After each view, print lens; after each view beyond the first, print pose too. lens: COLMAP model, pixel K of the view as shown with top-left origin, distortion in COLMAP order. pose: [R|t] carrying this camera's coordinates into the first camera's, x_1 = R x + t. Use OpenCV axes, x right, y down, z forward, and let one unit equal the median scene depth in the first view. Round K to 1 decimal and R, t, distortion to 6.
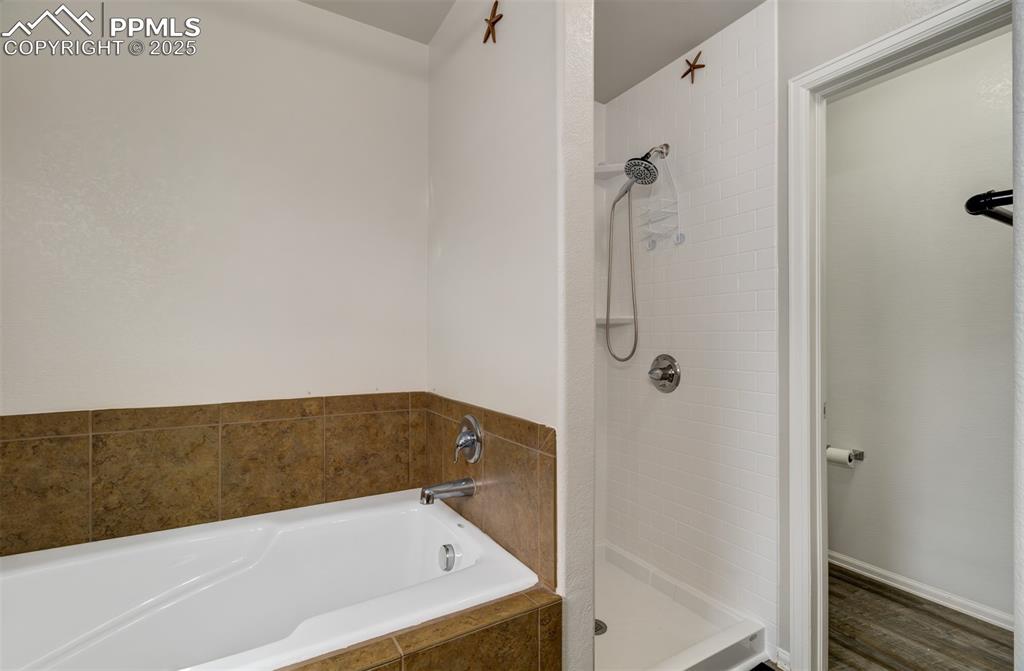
lens RADIAL K [[477.8, 0, 518.2], [0, 477.8, 340.7], [0, 0, 1]] dist [-0.000169, 0.000199]
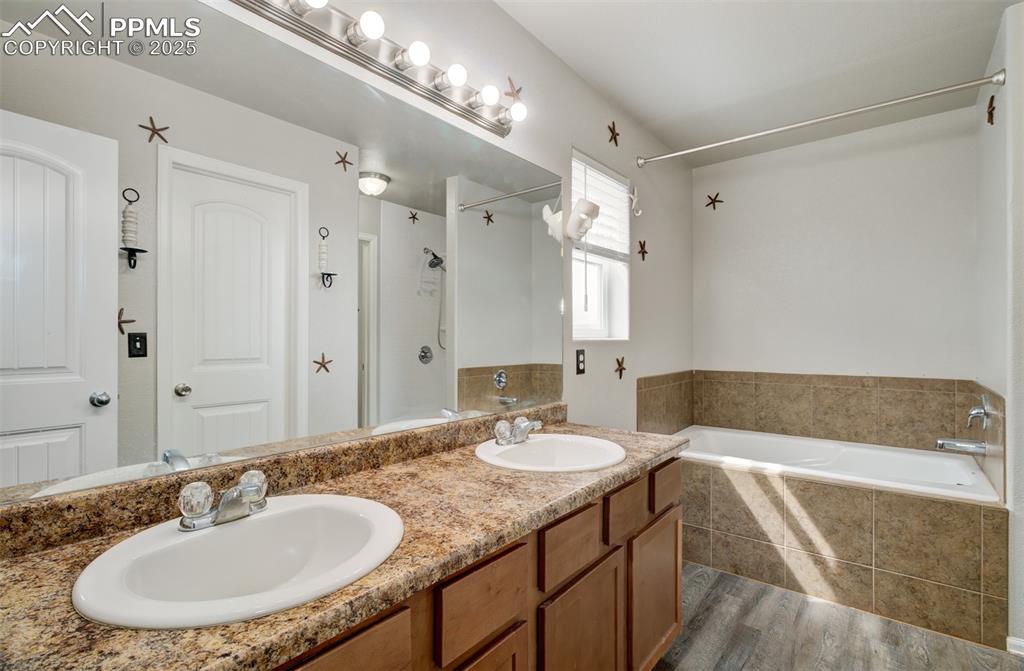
lens RADIAL K [[477.8, 0, 518.2], [0, 477.8, 340.7], [0, 0, 1]] dist [-0.000169, 0.000199]
pose [[0.361933, -0.001730, -0.932202, 0.658776], [0.002979, 0.999995, -0.000699, -0.001740], [0.932199, -0.002524, 0.361937, -0.696792]]
